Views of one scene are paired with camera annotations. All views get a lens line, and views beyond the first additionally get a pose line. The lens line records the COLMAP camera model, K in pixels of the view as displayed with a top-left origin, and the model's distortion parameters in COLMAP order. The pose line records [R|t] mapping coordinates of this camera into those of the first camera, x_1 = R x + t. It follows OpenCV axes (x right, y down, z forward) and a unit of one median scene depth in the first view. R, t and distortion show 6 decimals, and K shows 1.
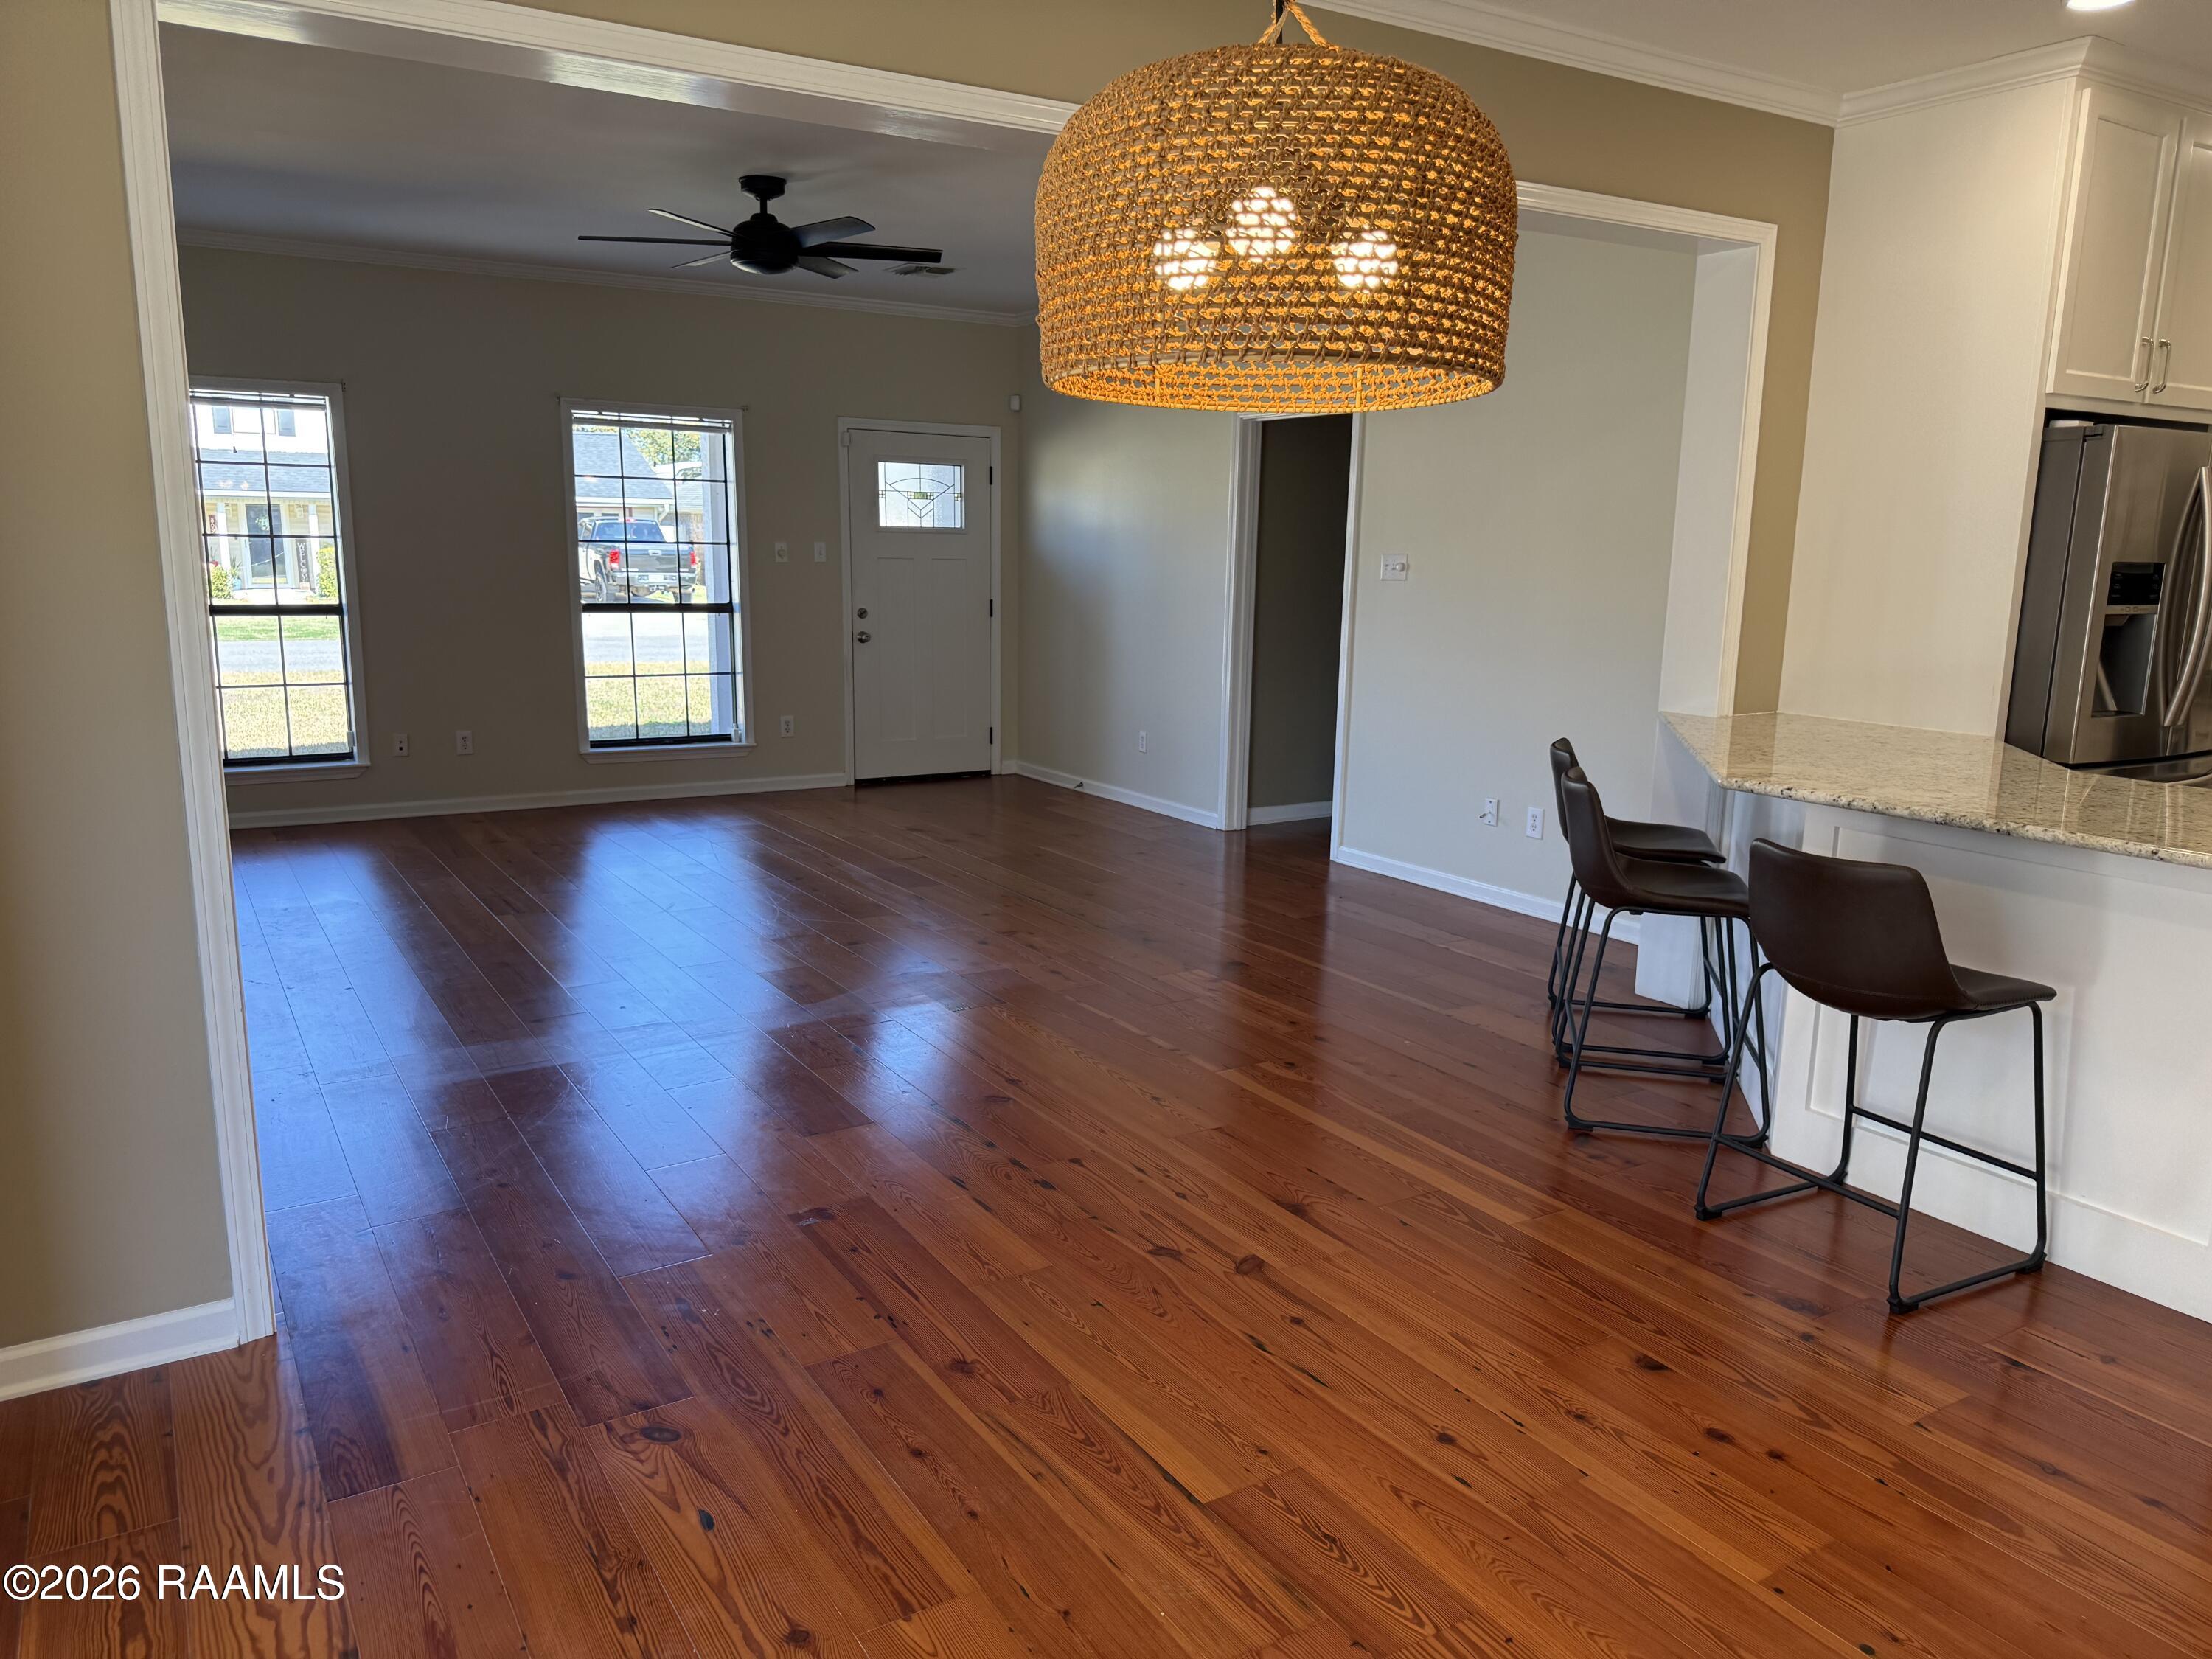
lens RADIAL K [[1565.0, 0, 1102.8], [0, 1565.0, 834.1], [0, 0, 1]] dist [0.048501, -0.047416]
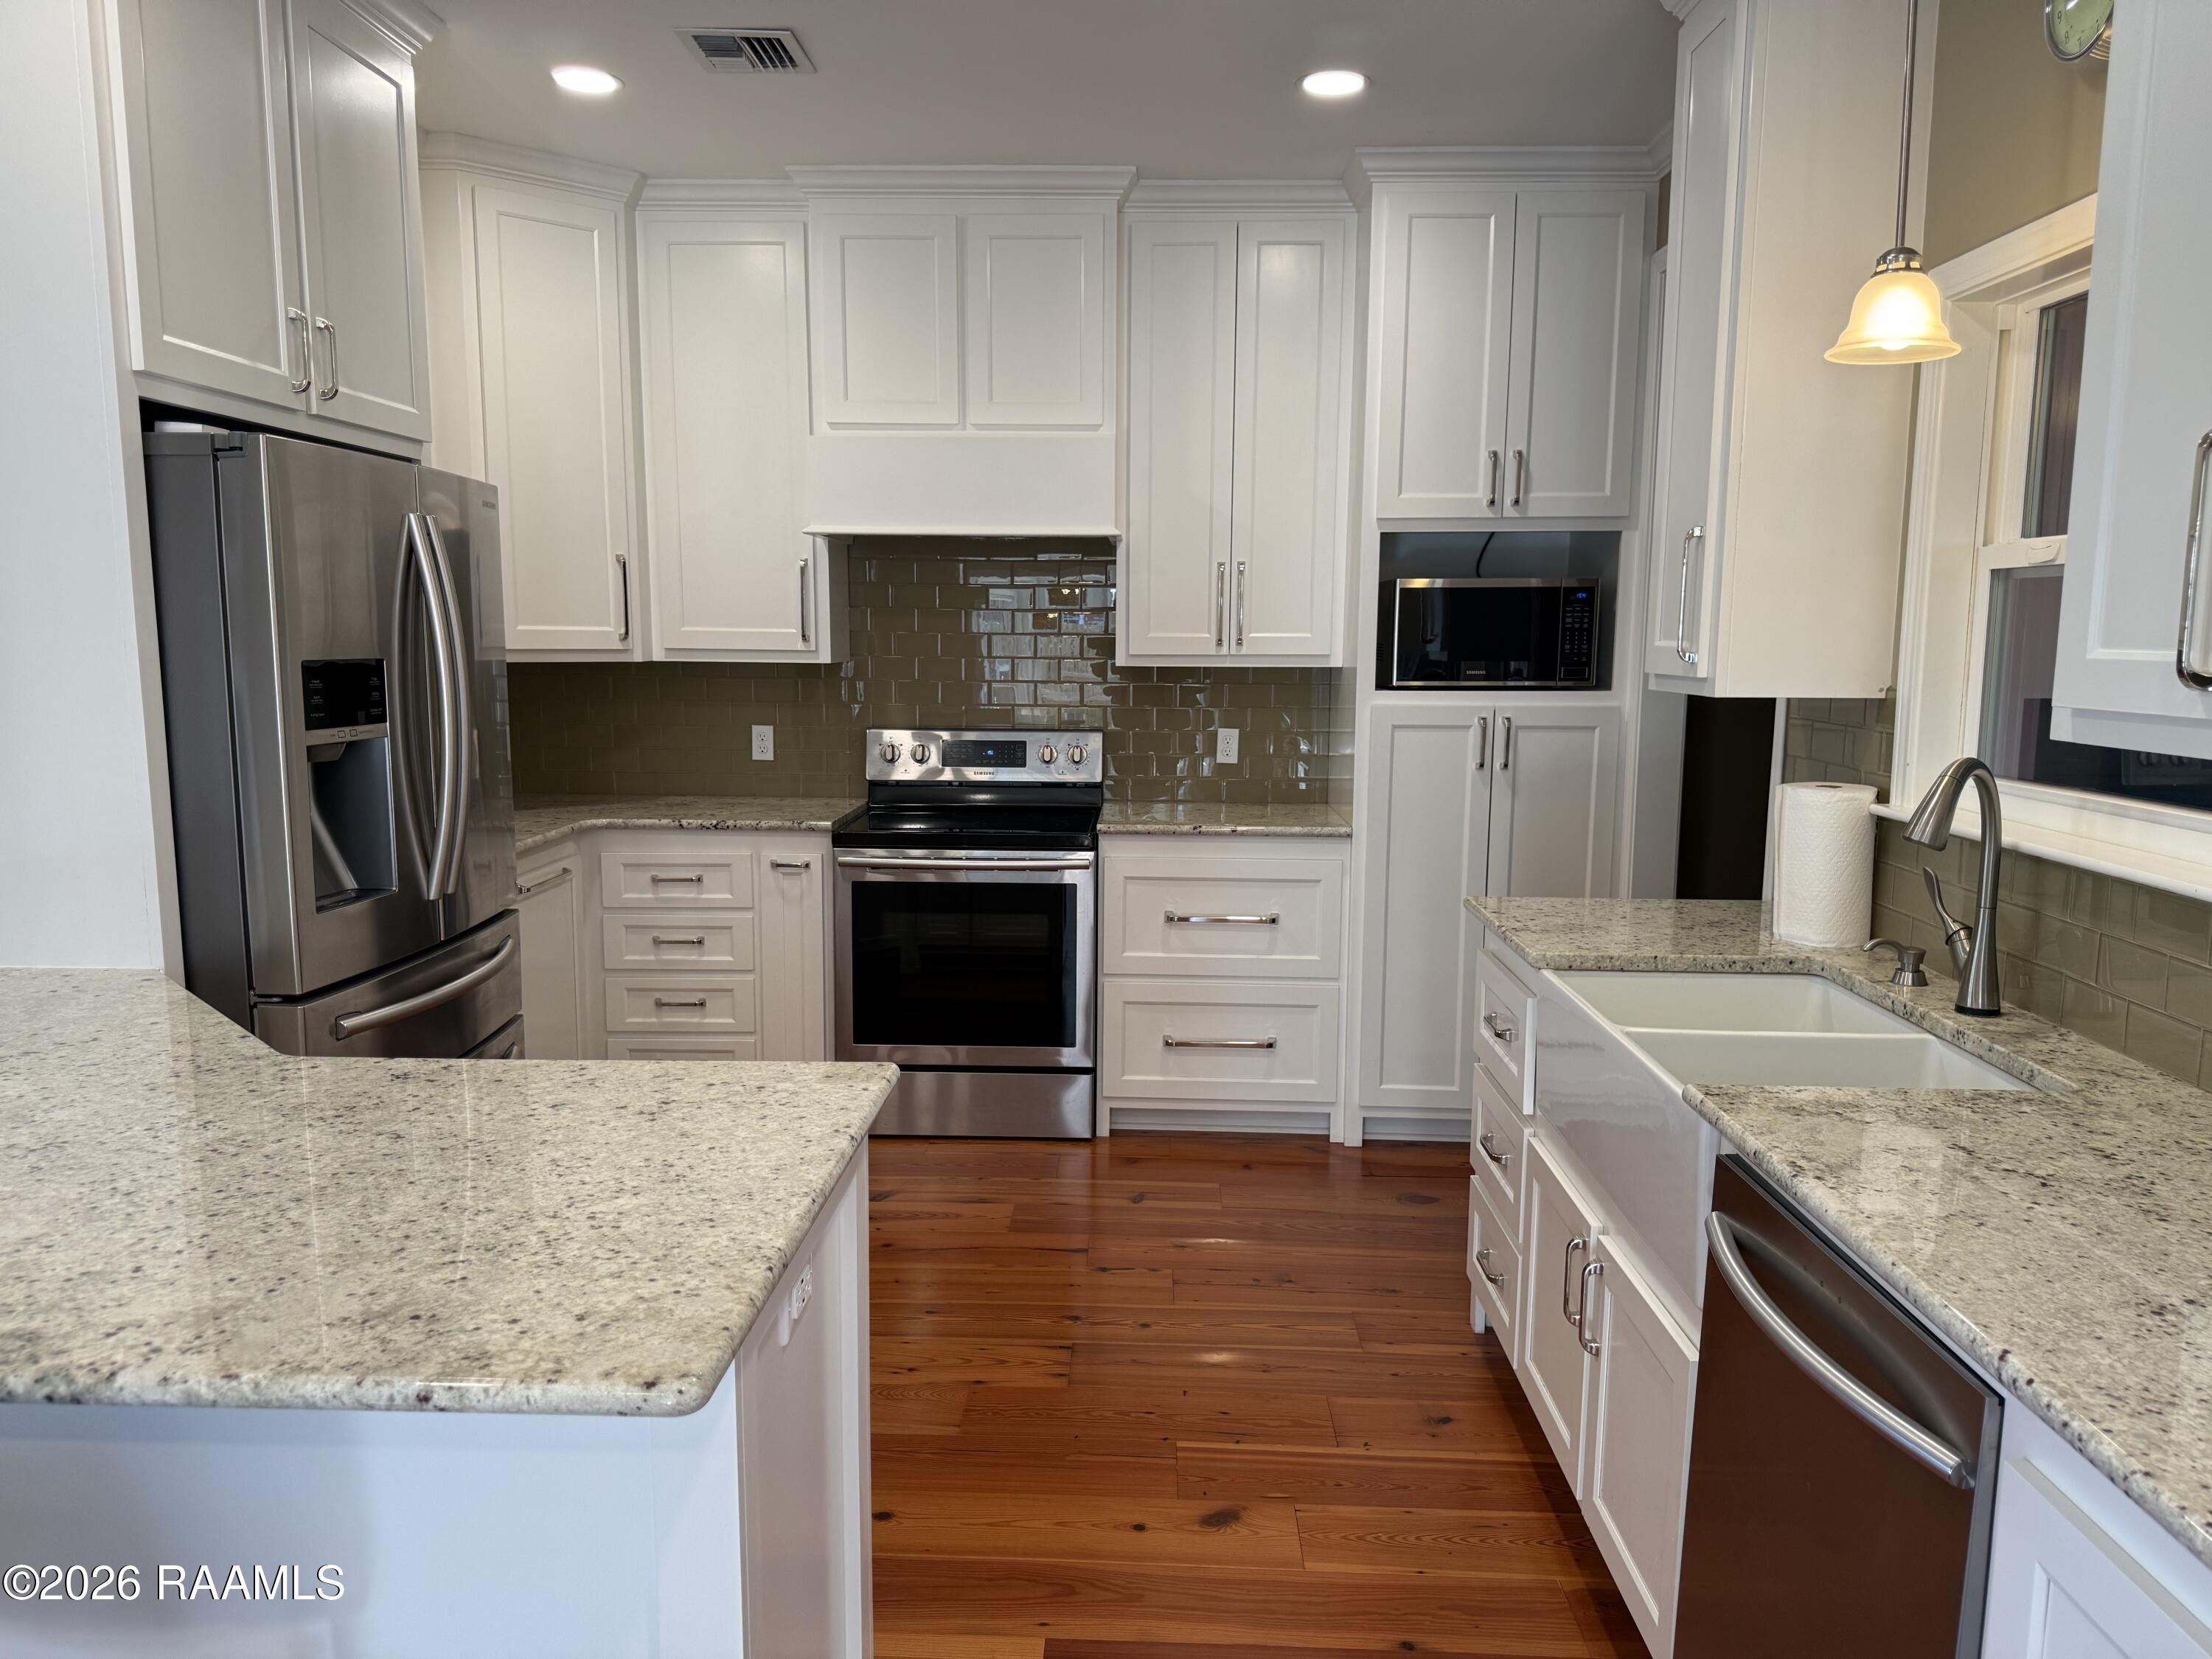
lens RADIAL K [[1565.0, 0, 1126.7], [0, 1565.0, 829.4], [0, 0, 1]] dist [0.048501, -0.047416]
pose [[0.542534, -0.123102, 0.830965, 0.299388], [0.164924, 0.985561, 0.038326, -0.079223], [-0.823685, 0.116253, 0.555003, 0.412477]]
